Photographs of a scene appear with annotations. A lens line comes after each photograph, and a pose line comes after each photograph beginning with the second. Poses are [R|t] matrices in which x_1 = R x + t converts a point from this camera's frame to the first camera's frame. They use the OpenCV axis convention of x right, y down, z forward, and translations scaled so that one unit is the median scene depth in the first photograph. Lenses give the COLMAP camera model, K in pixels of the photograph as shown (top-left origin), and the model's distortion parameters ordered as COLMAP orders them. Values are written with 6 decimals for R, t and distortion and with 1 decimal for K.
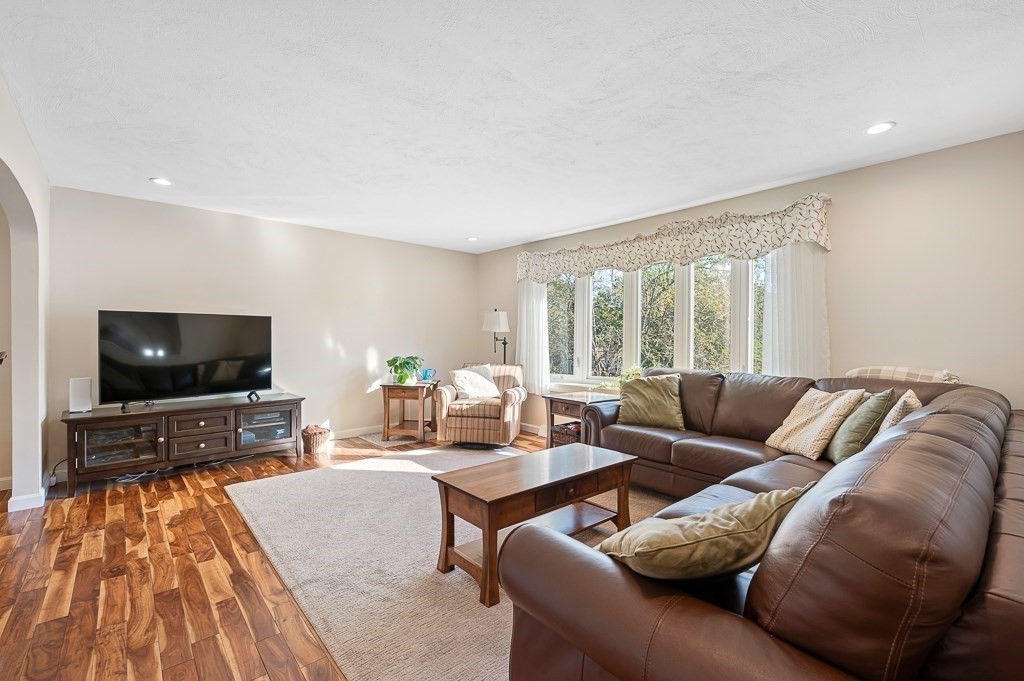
lens RADIAL K [[436.0, 0, 508.1], [0, 436.0, 339.0], [0, 0, 1]] dist [-0.000040, 0.000239]
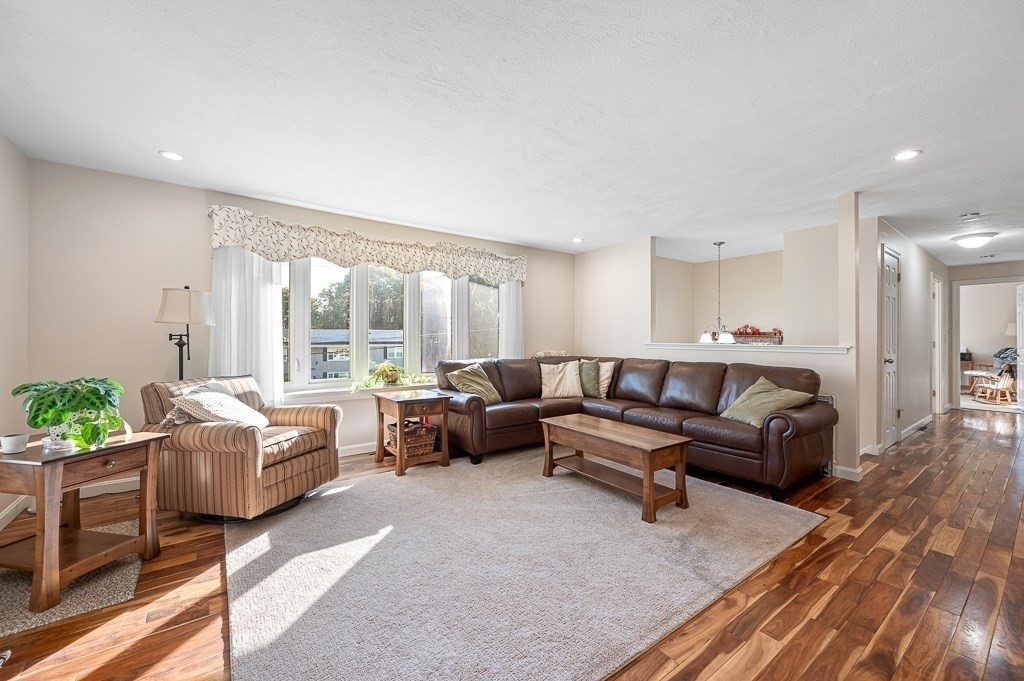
lens RADIAL K [[403.4, 0, 508.4], [0, 403.4, 339.8], [0, 0, 1]] dist [0.000792, 0.000351]
pose [[0.103940, -0.013450, 0.994493, -0.746464], [-0.004430, 0.999892, 0.013986, -0.008227], [-0.994574, -0.005859, 0.103869, 0.712800]]
